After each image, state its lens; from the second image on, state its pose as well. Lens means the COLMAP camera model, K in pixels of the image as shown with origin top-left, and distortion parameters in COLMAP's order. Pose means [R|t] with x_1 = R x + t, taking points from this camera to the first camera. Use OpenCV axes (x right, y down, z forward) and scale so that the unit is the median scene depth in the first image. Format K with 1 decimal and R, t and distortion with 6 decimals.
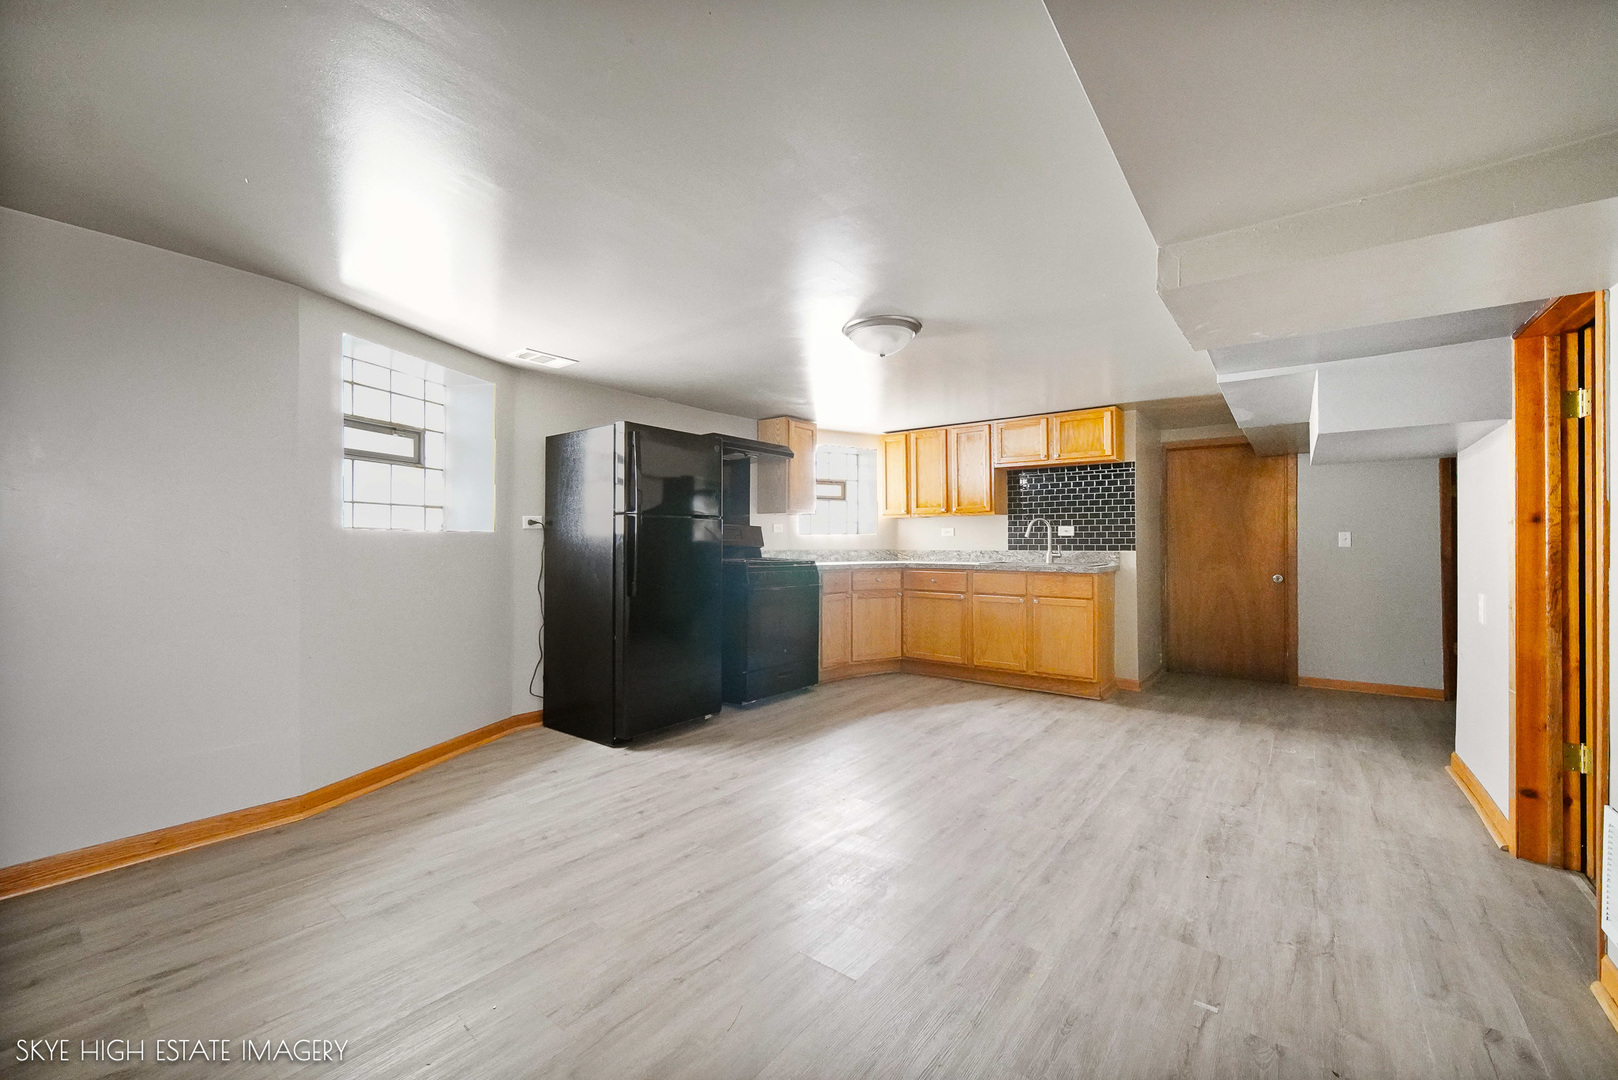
lens RADIAL K [[646.9, 0, 808.5], [0, 646.9, 539.7], [0, 0, 1]] dist [-0.000447, 0.000226]
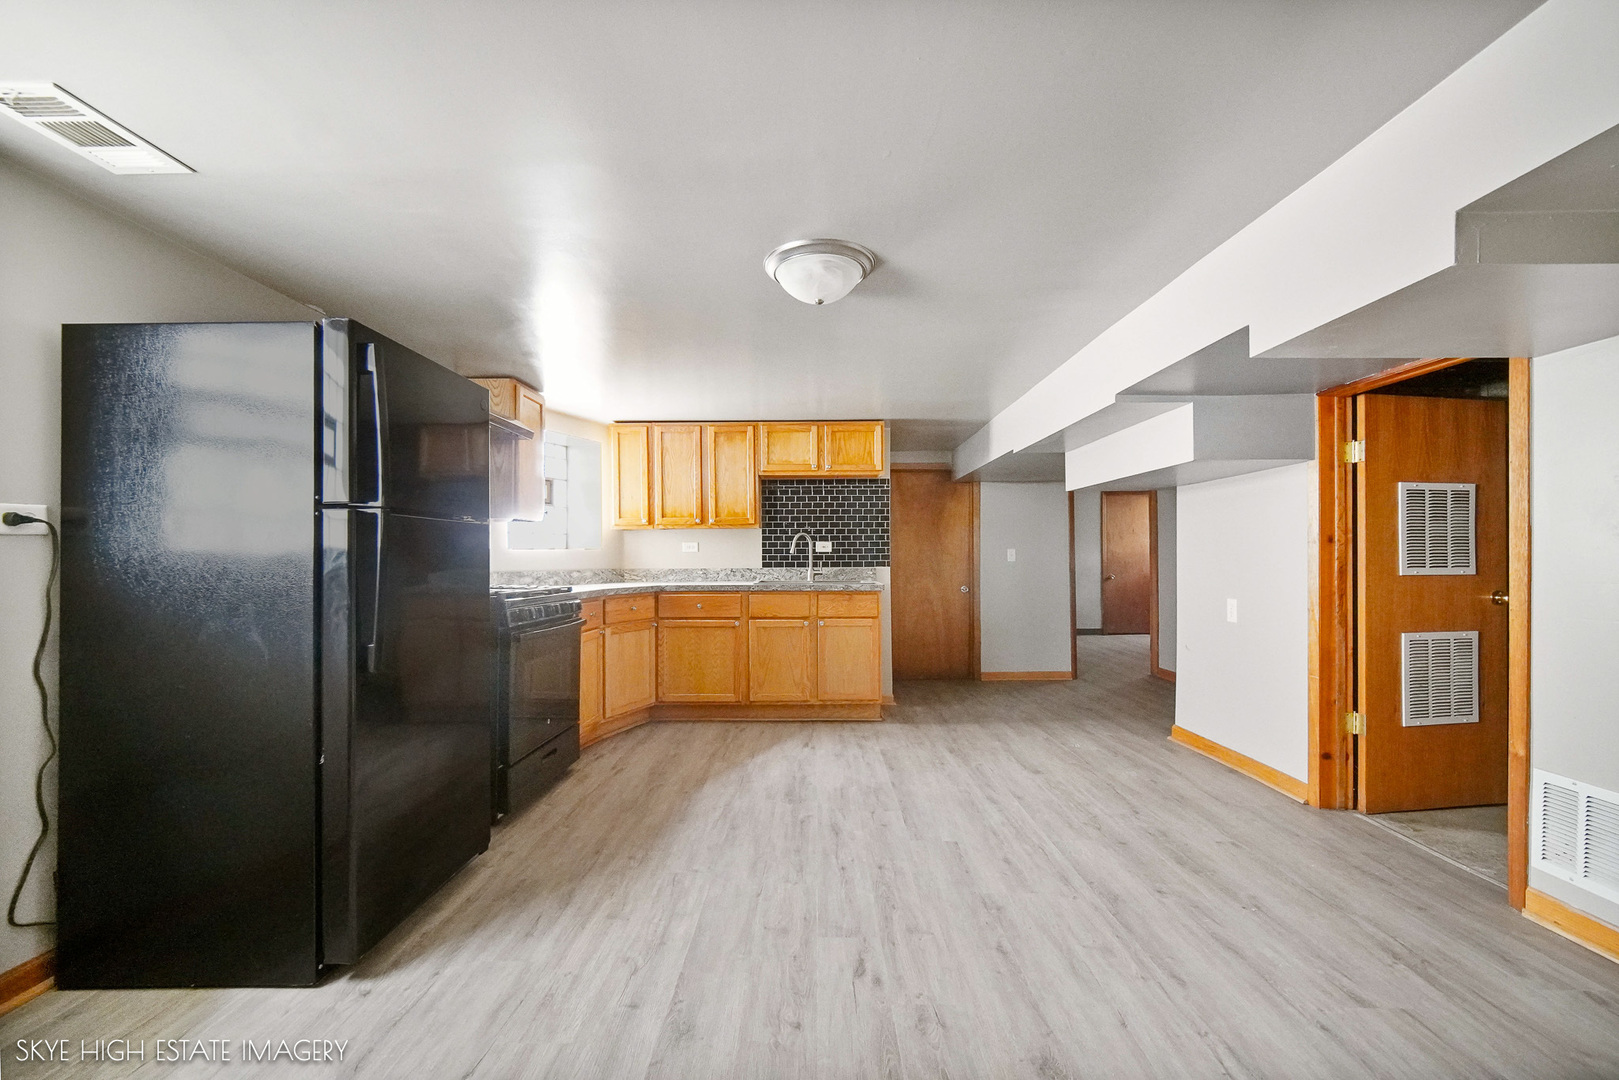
lens RADIAL K [[647.3, 0, 808.8], [0, 647.3, 554.5], [0, 0, 1]] dist [-0.000447, 0.000226]
pose [[0.798392, -0.001288, 0.602137, -0.298773], [0.001773, 0.999998, -0.000212, -0.002903], [-0.602135, 0.001237, 0.798393, 0.388611]]
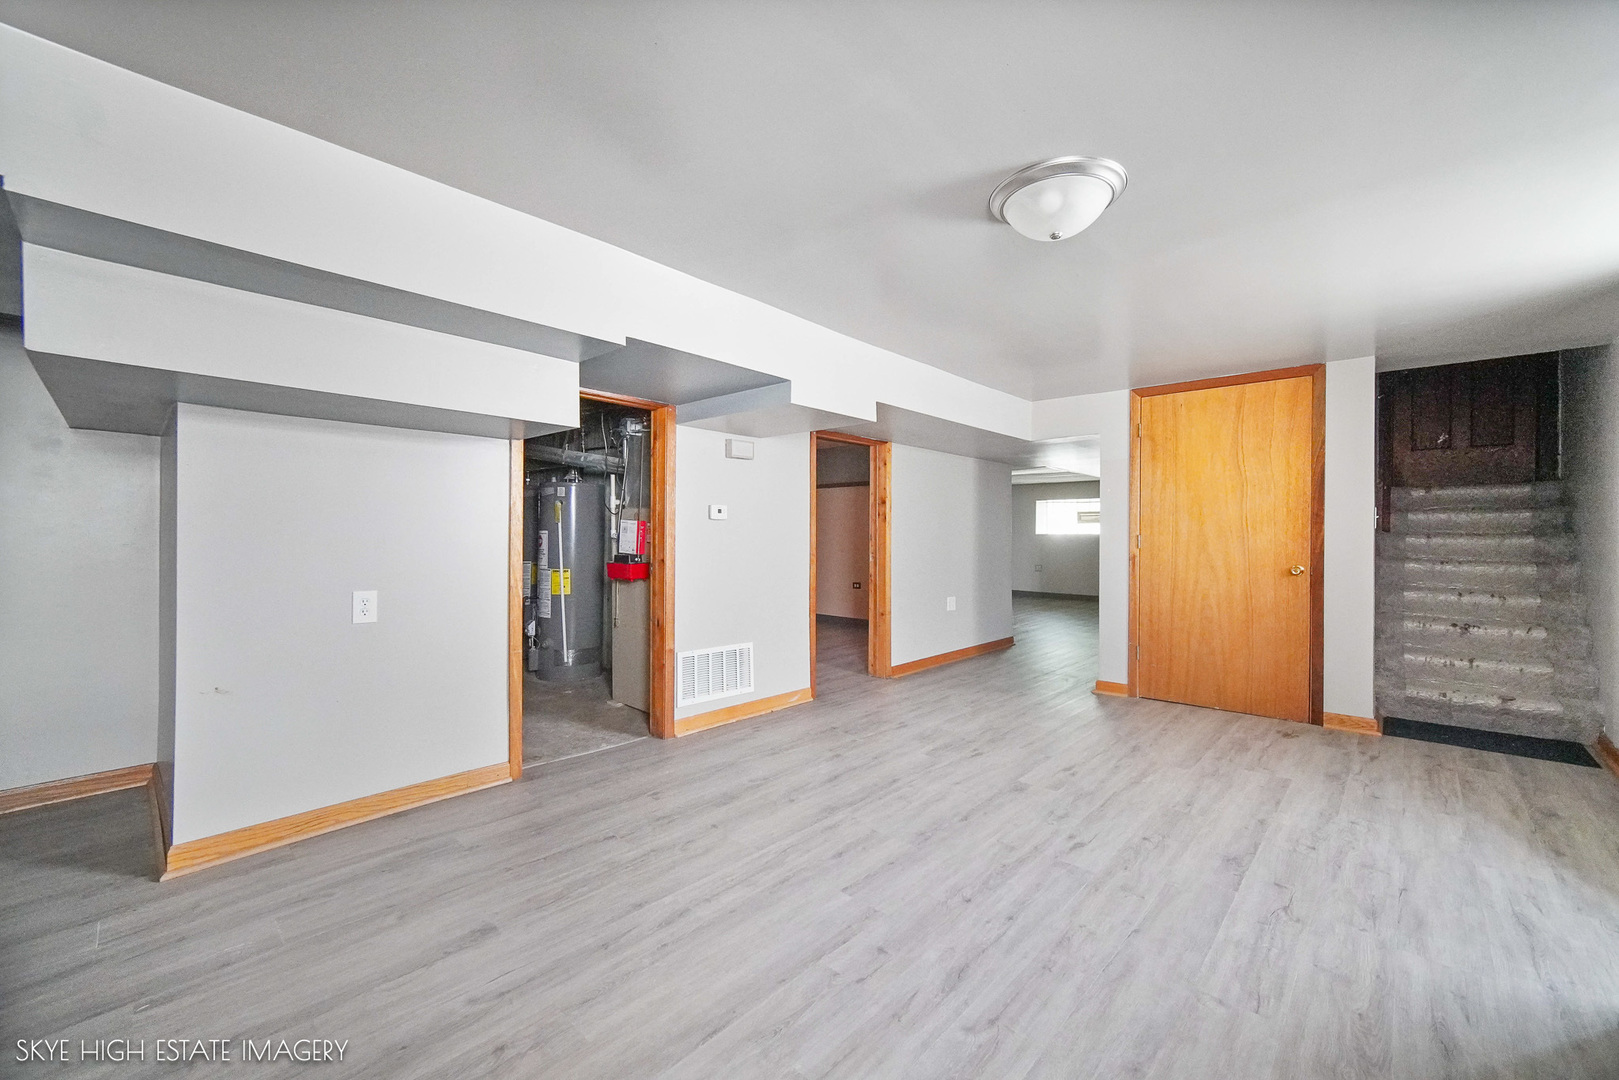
lens RADIAL K [[647.3, 0, 810.6], [0, 647.3, 539.8], [0, 0, 1]] dist [-0.000447, 0.000226]
pose [[-0.995587, -0.007237, 0.093559, 0.259059], [-0.007035, 0.999972, 0.002485, 0.004083], [-0.093574, 0.001816, -0.995611, 1.474888]]
